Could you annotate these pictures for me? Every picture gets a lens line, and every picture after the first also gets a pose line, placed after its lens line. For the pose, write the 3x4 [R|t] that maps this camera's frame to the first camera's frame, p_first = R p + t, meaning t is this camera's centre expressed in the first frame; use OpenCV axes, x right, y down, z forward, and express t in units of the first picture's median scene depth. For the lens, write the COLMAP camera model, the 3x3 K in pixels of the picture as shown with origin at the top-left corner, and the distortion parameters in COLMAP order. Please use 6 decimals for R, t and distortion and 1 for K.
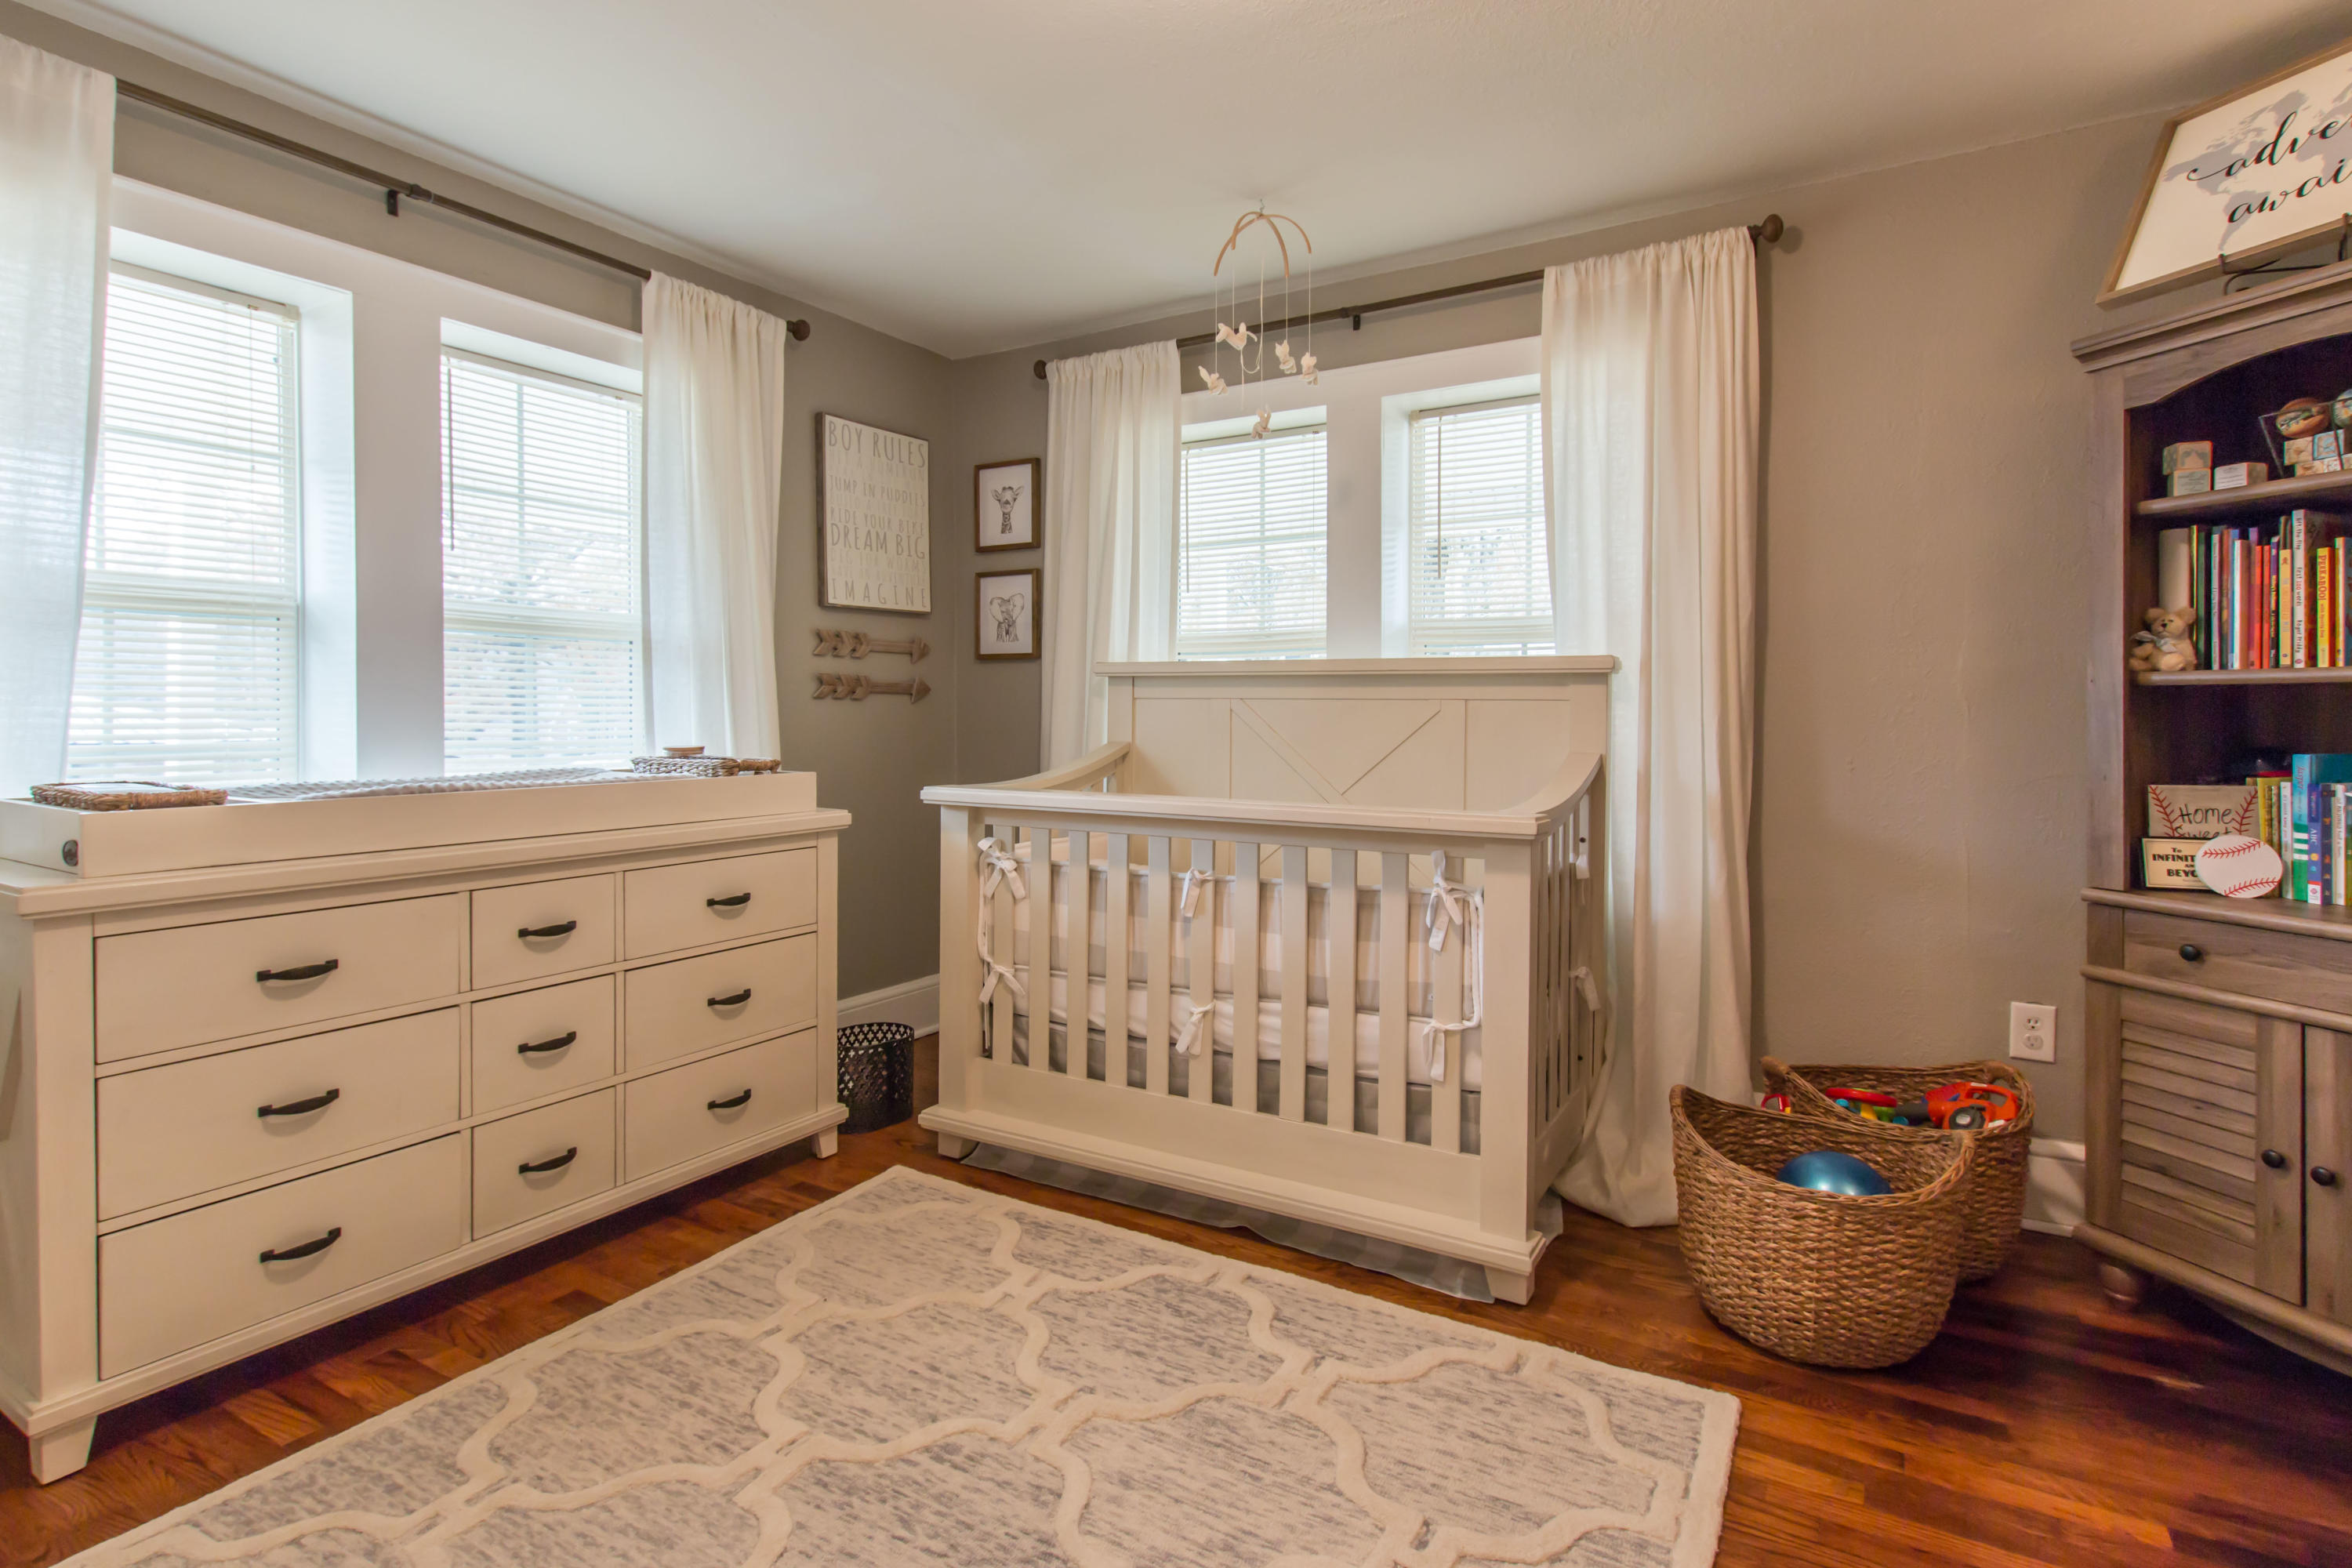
lens RADIAL K [[1142.2, 0, 1173.7], [0, 1142.2, 749.1], [0, 0, 1]] dist [0.000636, -0.000201]
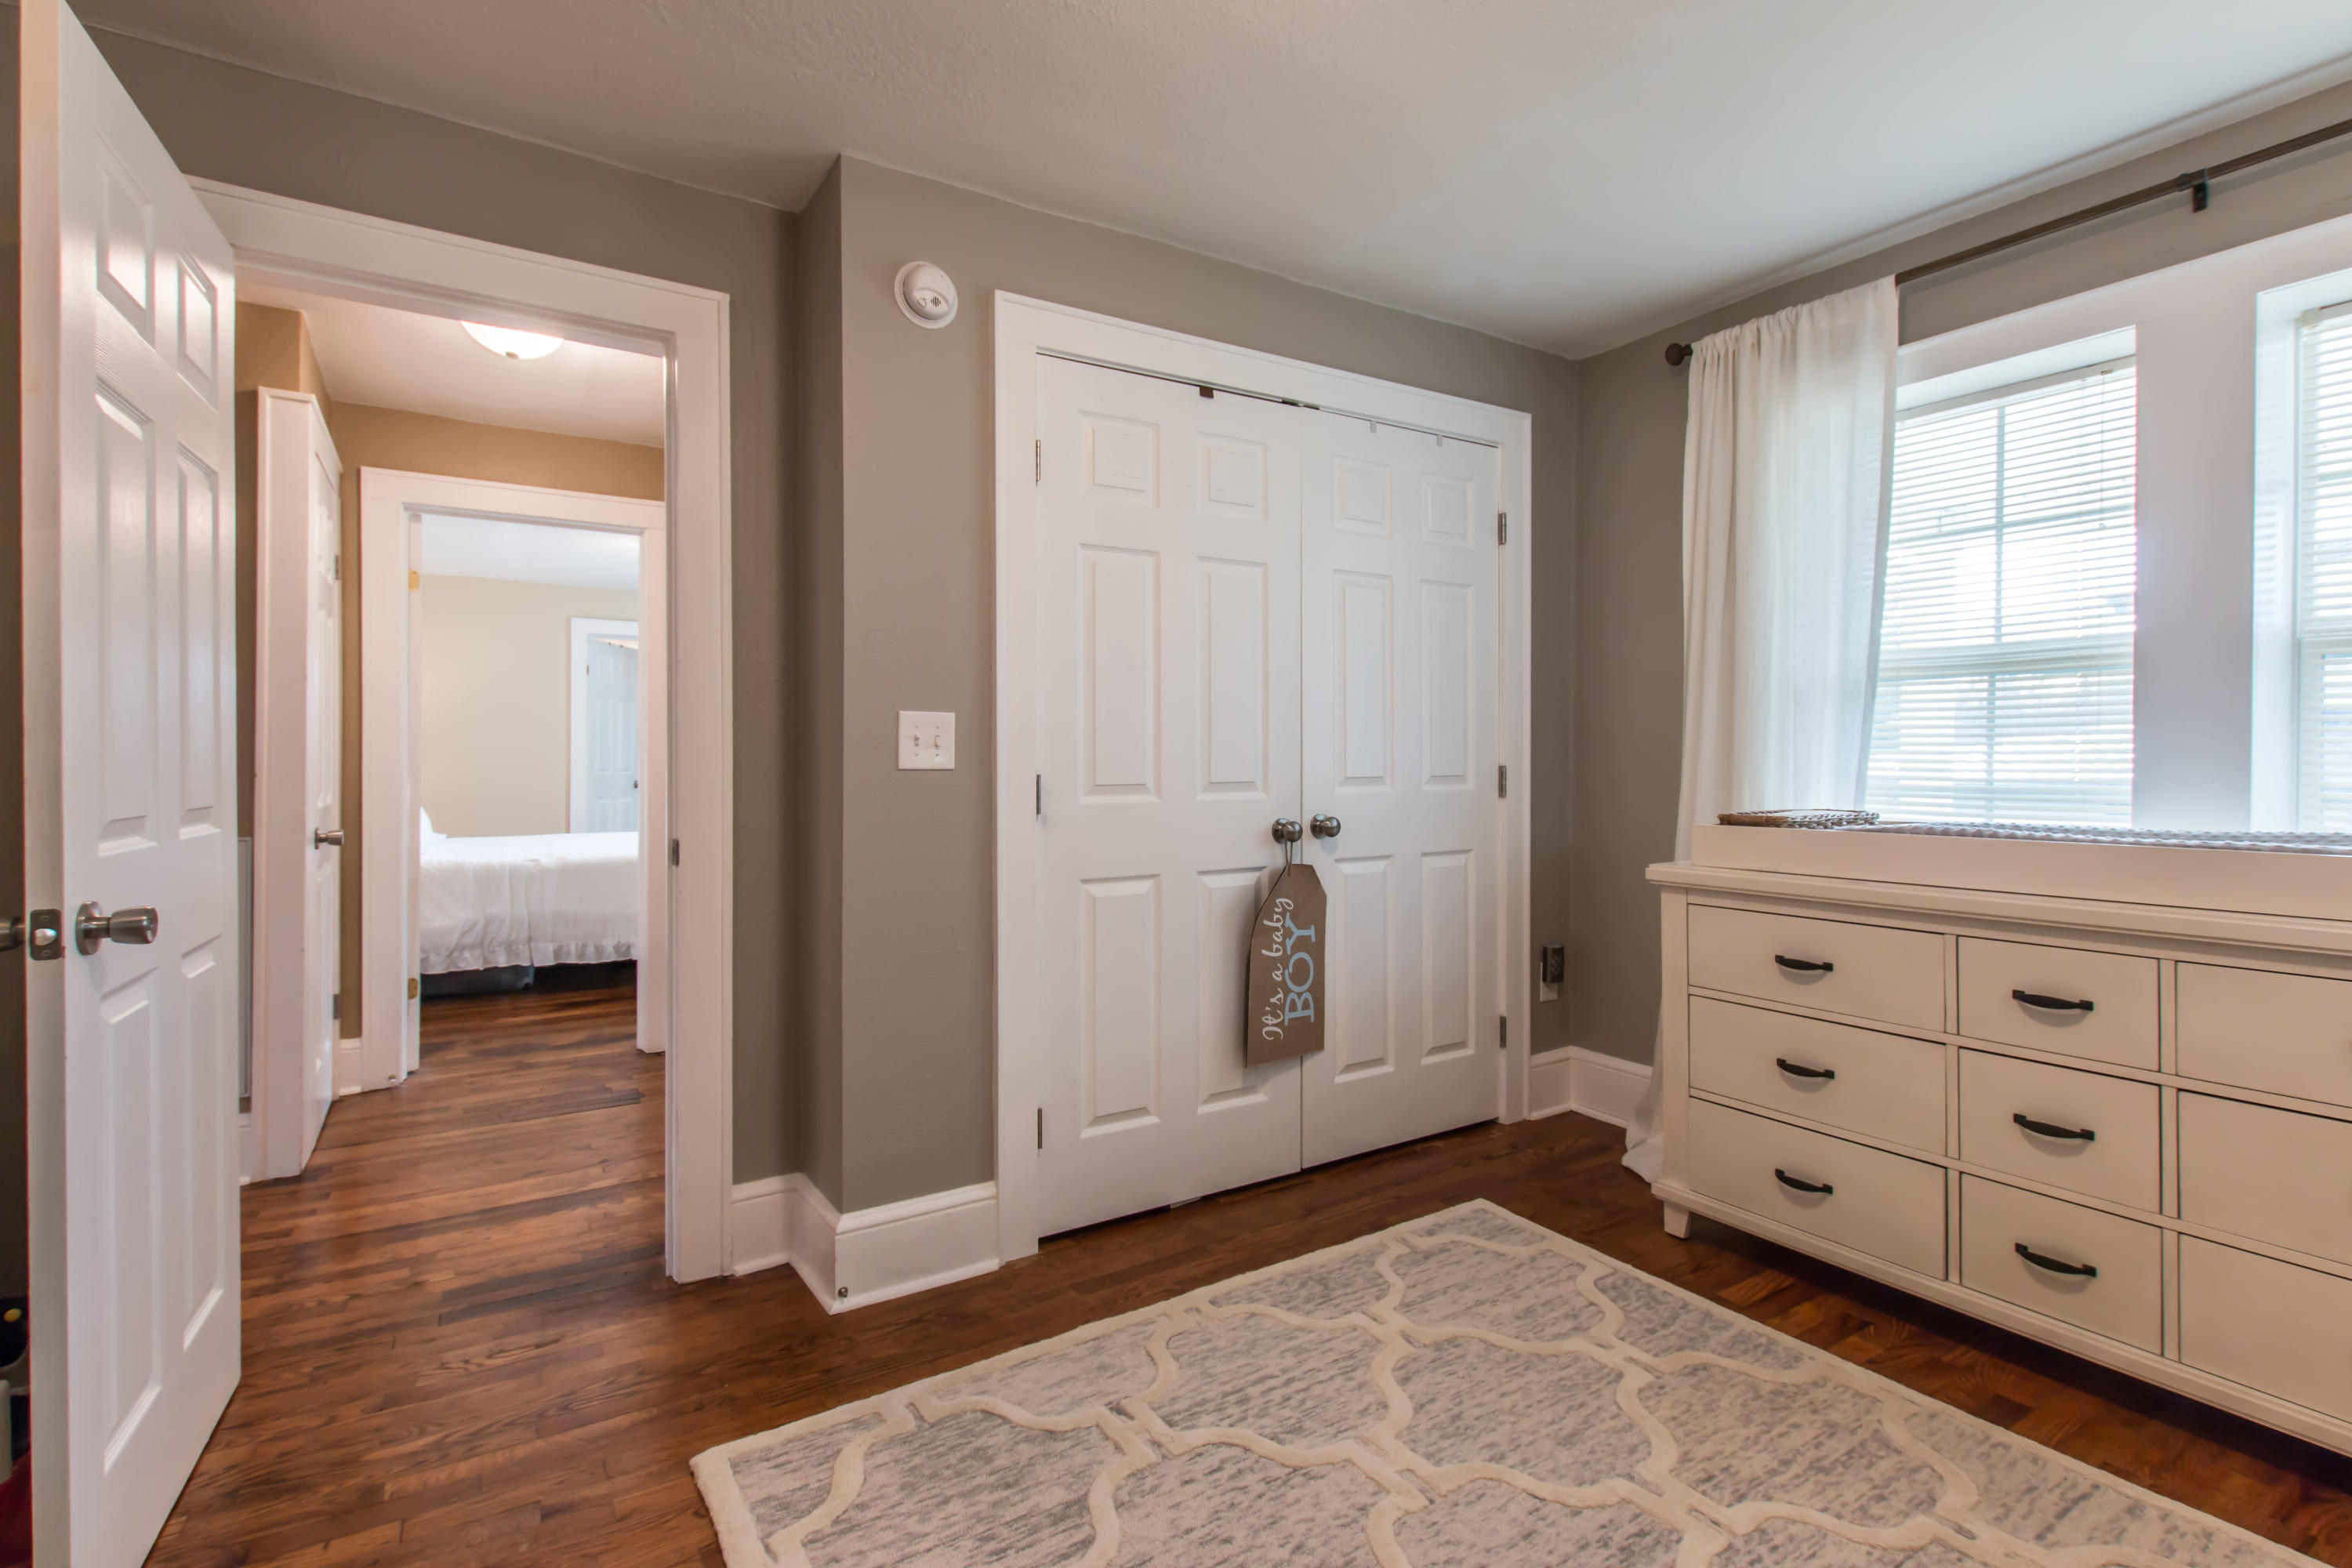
lens RADIAL K [[1097.4, 0, 1176.0], [0, 1097.4, 784.0], [0, 0, 1]] dist [0.002181, -0.000903]
pose [[-0.429899, 0.020700, -0.902639, 0.583230], [-0.026478, 0.999018, 0.035521, -0.027154], [0.902488, 0.039171, -0.428929, 0.827145]]
